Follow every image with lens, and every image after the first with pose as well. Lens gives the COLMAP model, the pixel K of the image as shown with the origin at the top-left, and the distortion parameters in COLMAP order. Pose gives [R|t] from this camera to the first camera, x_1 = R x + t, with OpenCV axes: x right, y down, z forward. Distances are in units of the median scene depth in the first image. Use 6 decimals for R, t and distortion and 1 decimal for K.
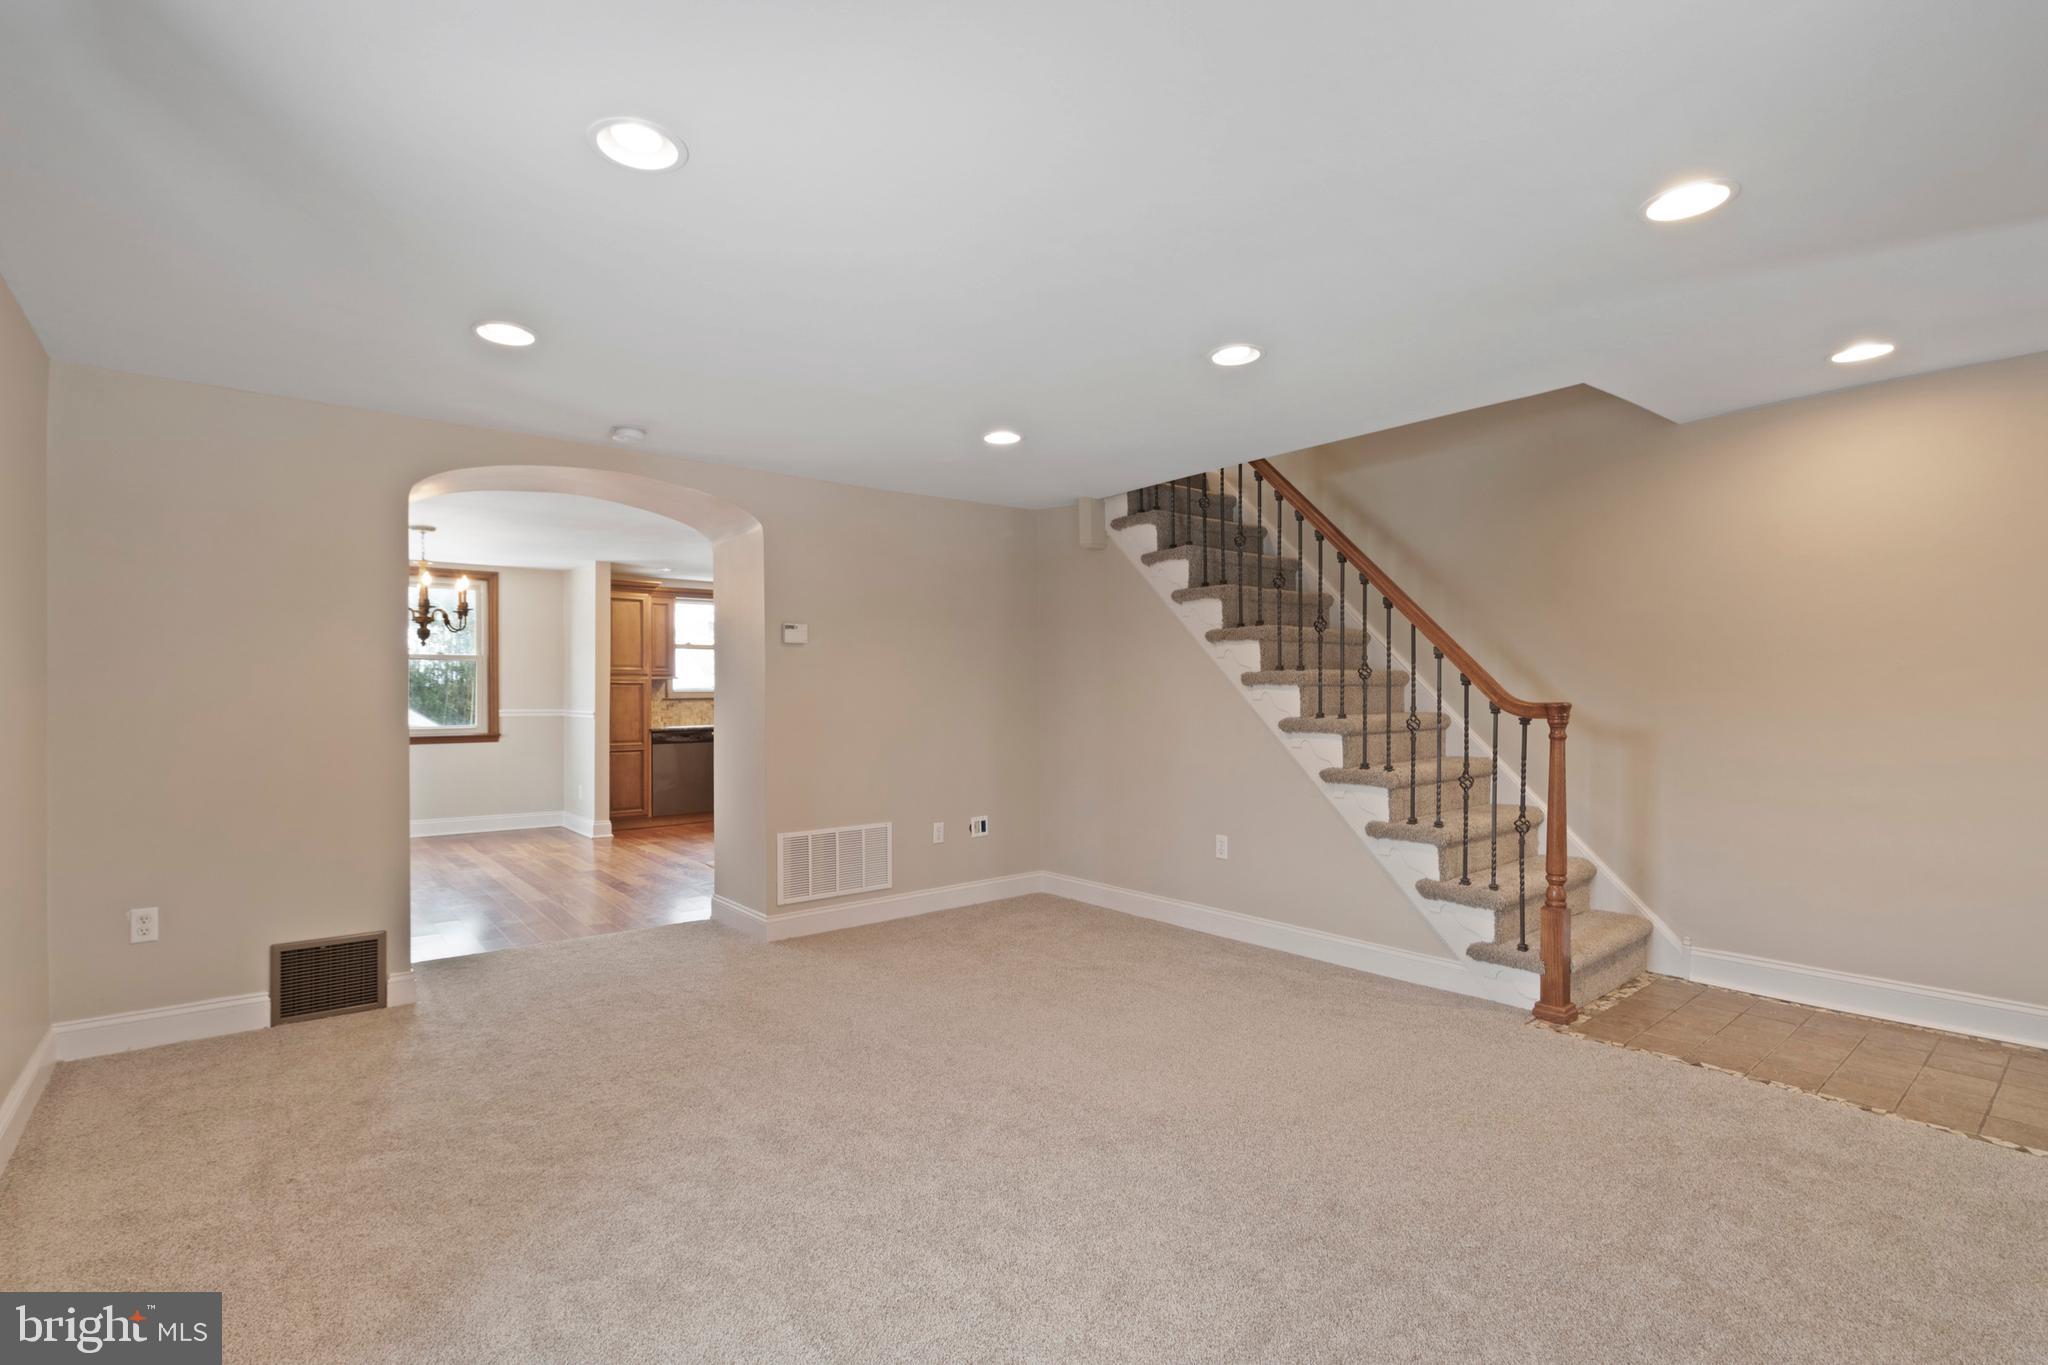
lens RADIAL K [[972.8, 0, 1024.0], [0, 972.8, 682.5], [0, 0, 1]] dist [0.000966, 0.000202]
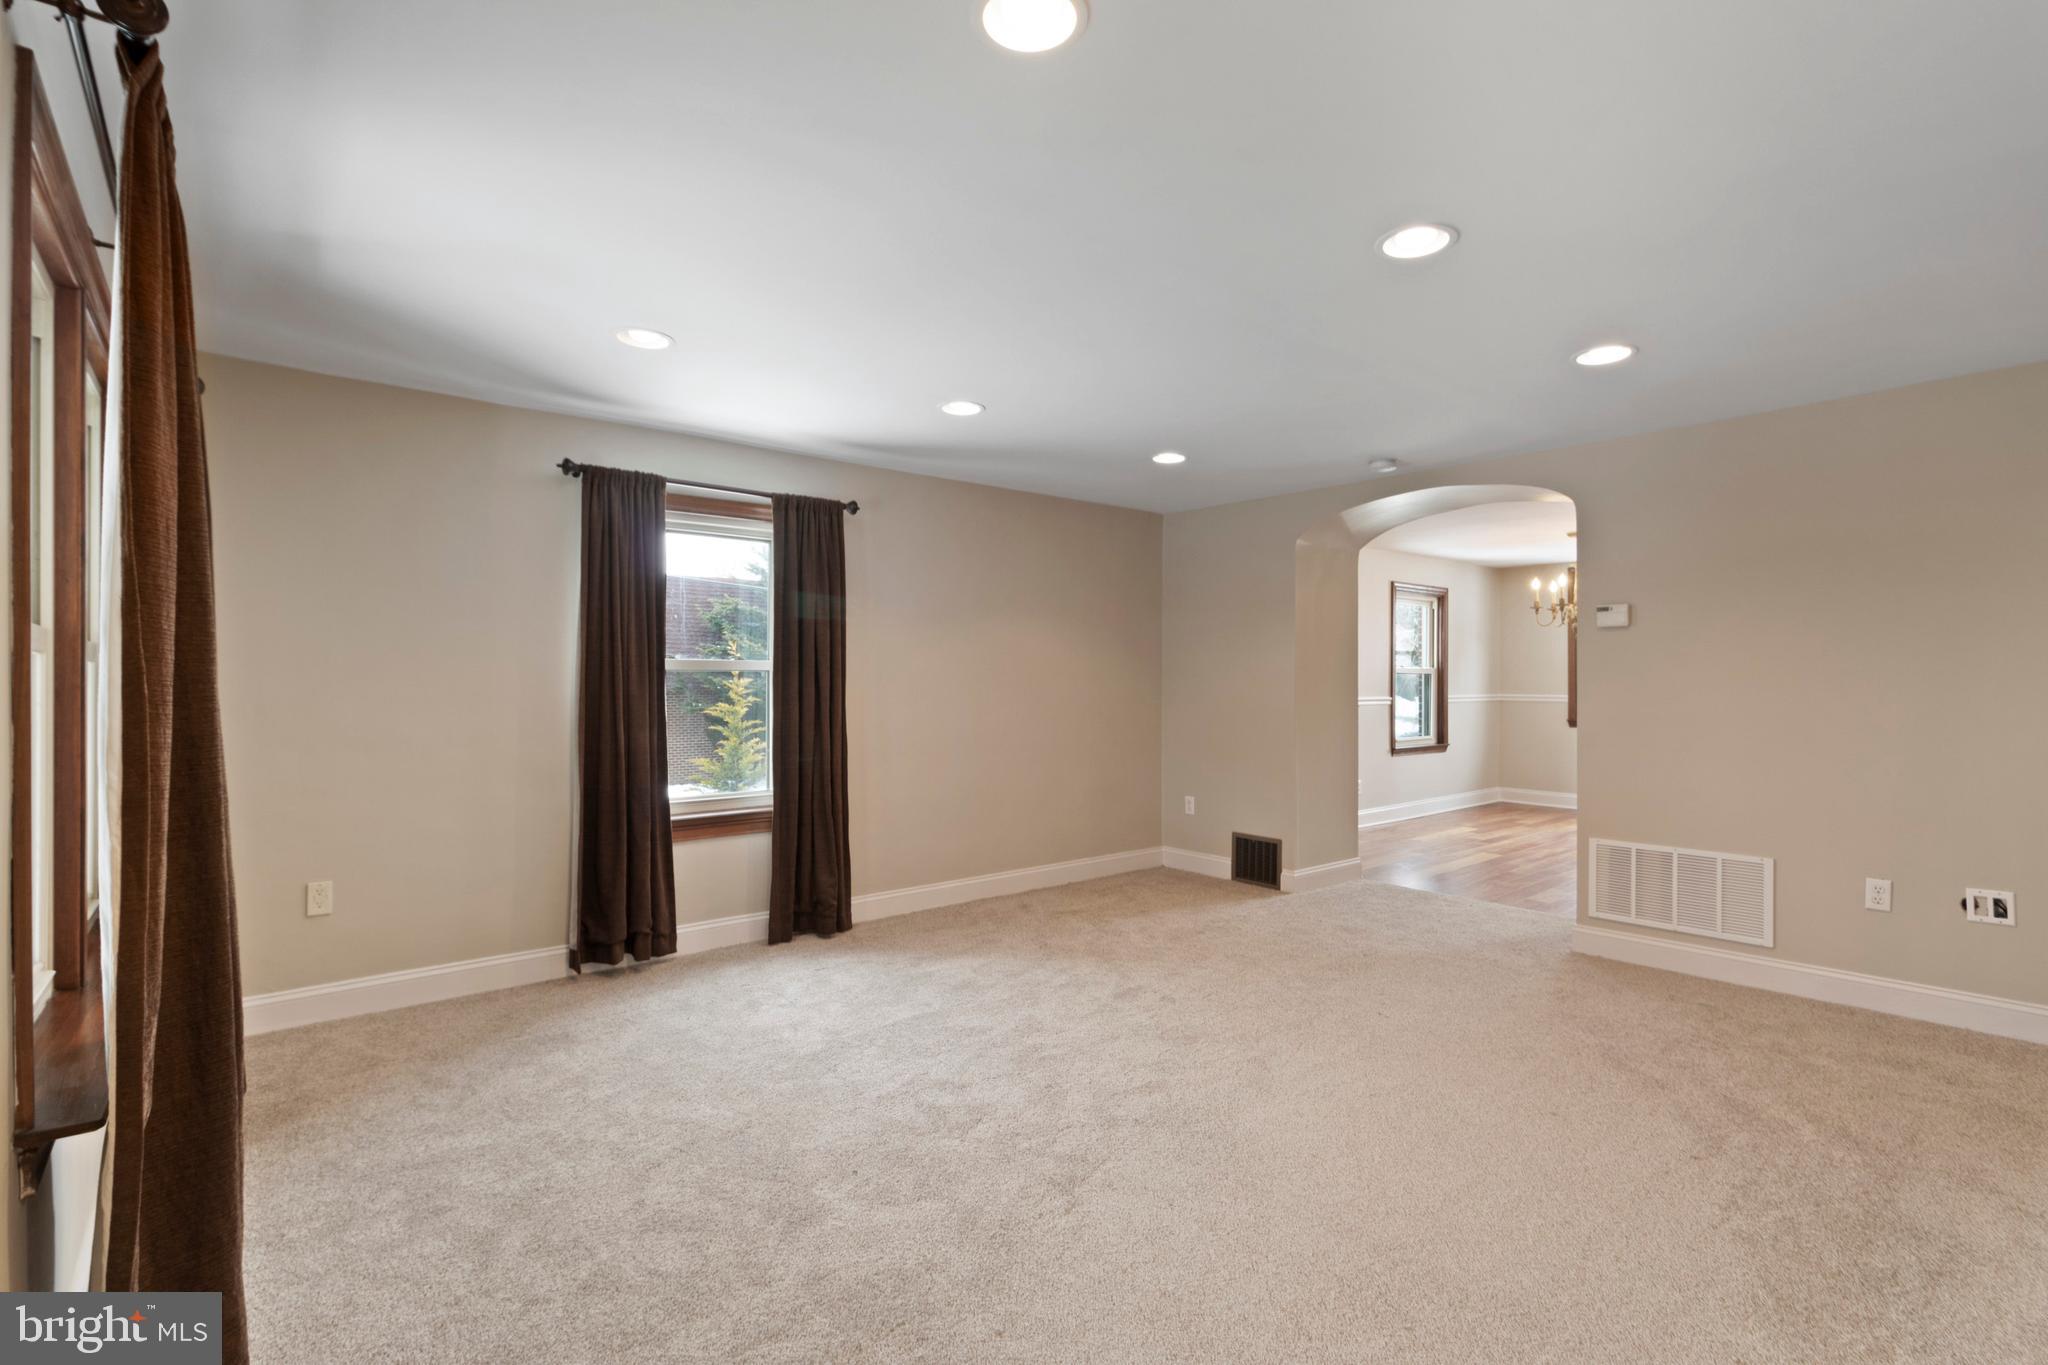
lens RADIAL K [[923.6, 0, 1022.4], [0, 923.6, 673.0], [0, 0, 1]] dist [0.001577, 0.000569]
pose [[0.000711, -0.011901, -0.999929, 0.567522], [0.004826, 0.999918, -0.011897, 0.008261], [0.999988, -0.004817, 0.000768, 0.432462]]
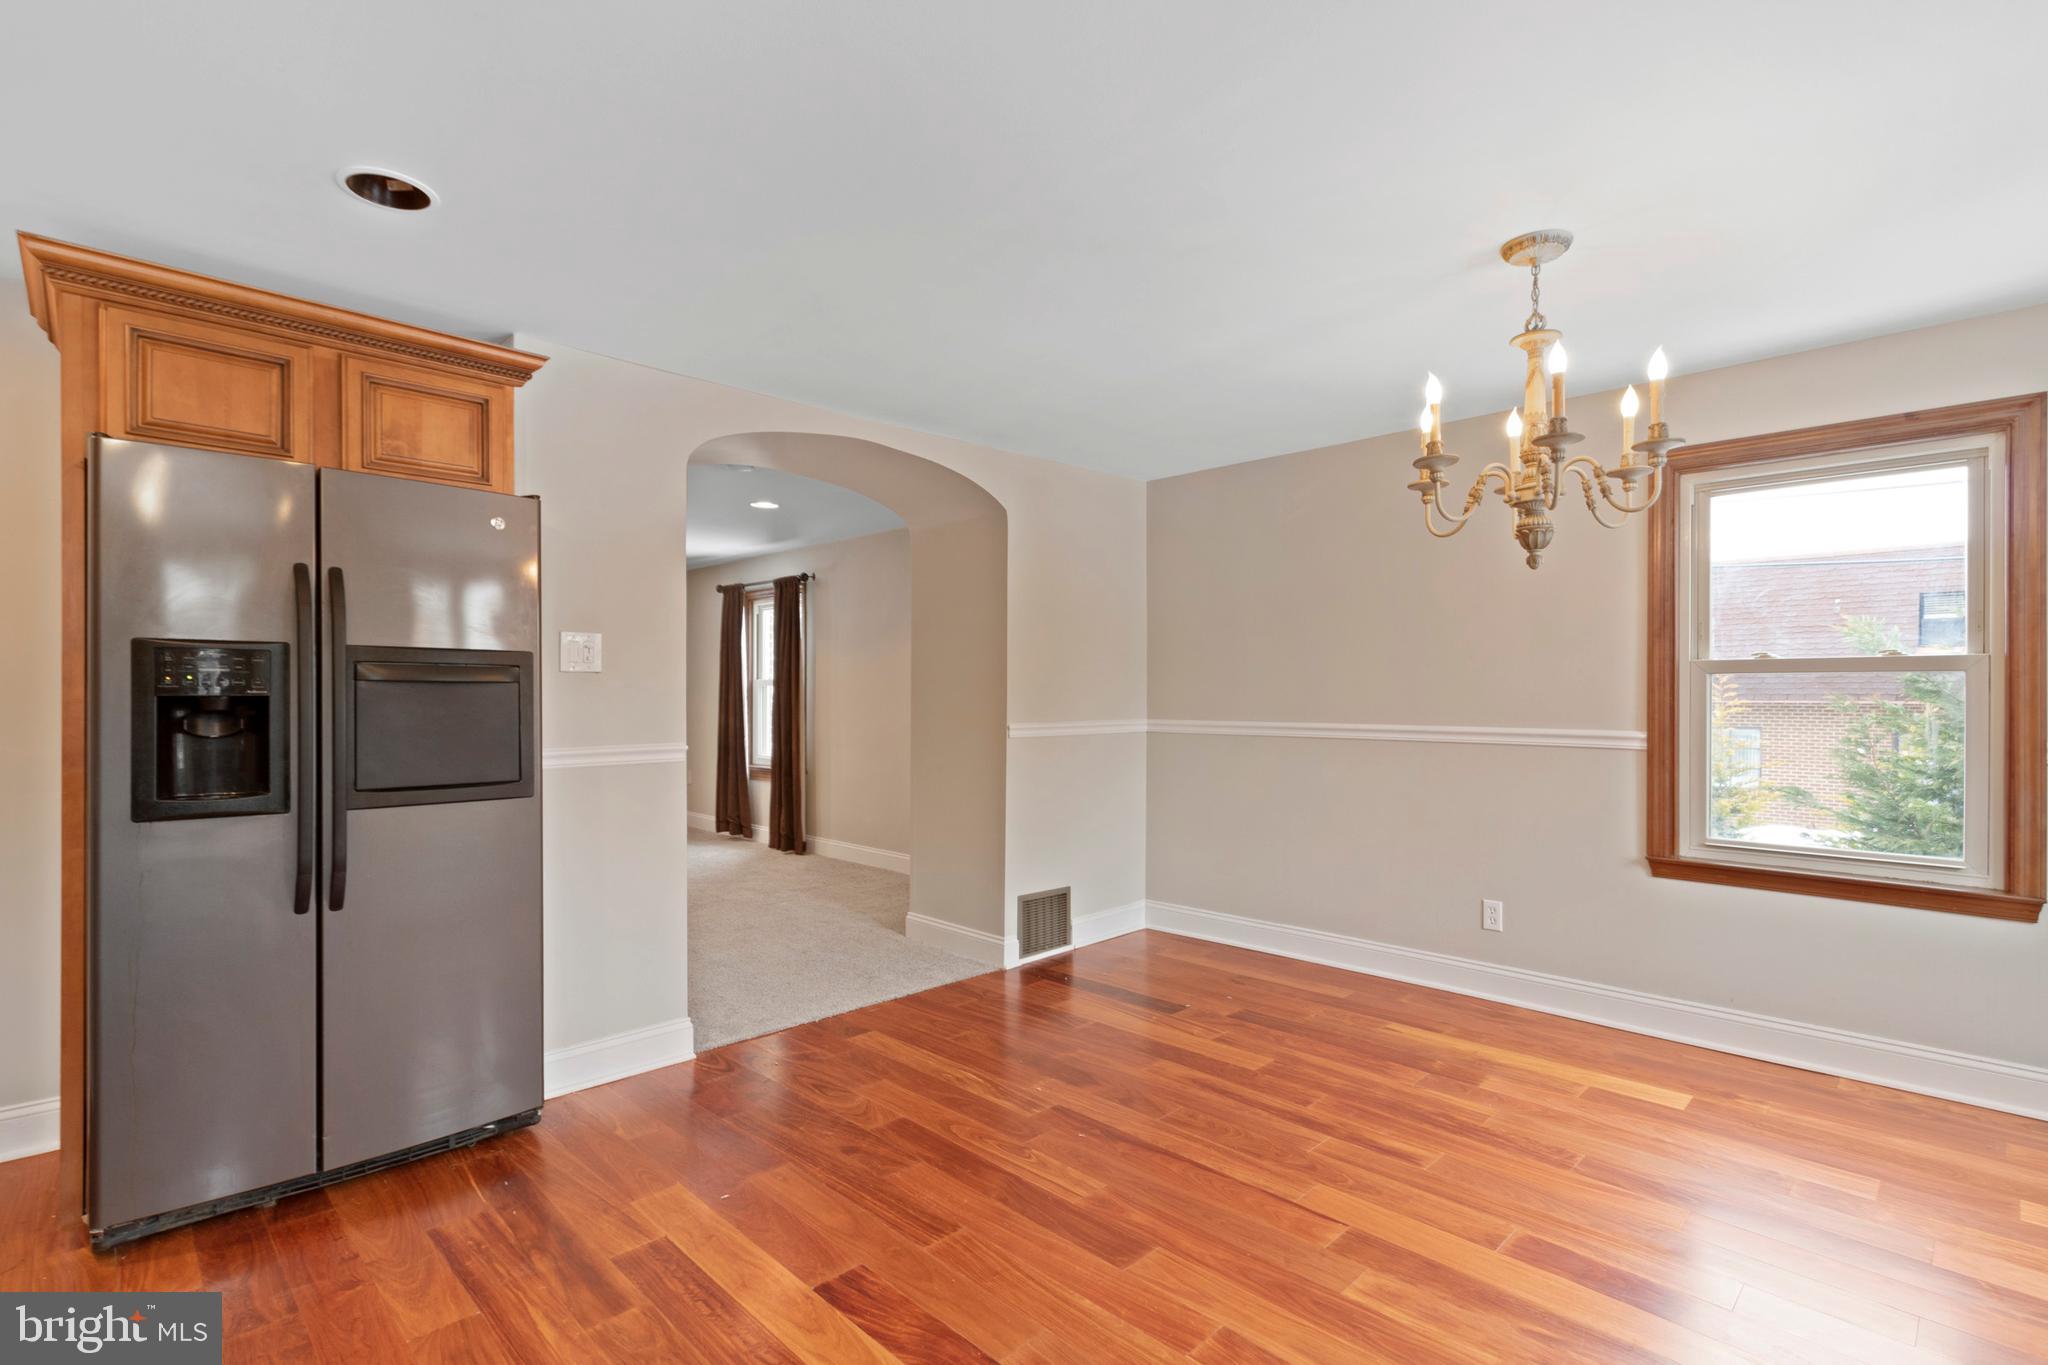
lens RADIAL K [[978.5, 0, 1036.2], [0, 978.5, 710.2], [0, 0, 1]] dist [0.001268, 0.000488]
pose [[-0.995225, -0.008567, -0.097232, -0.494778], [-0.009221, 0.999938, 0.006280, 0.018762], [0.097172, 0.007146, -0.995242, 1.691011]]
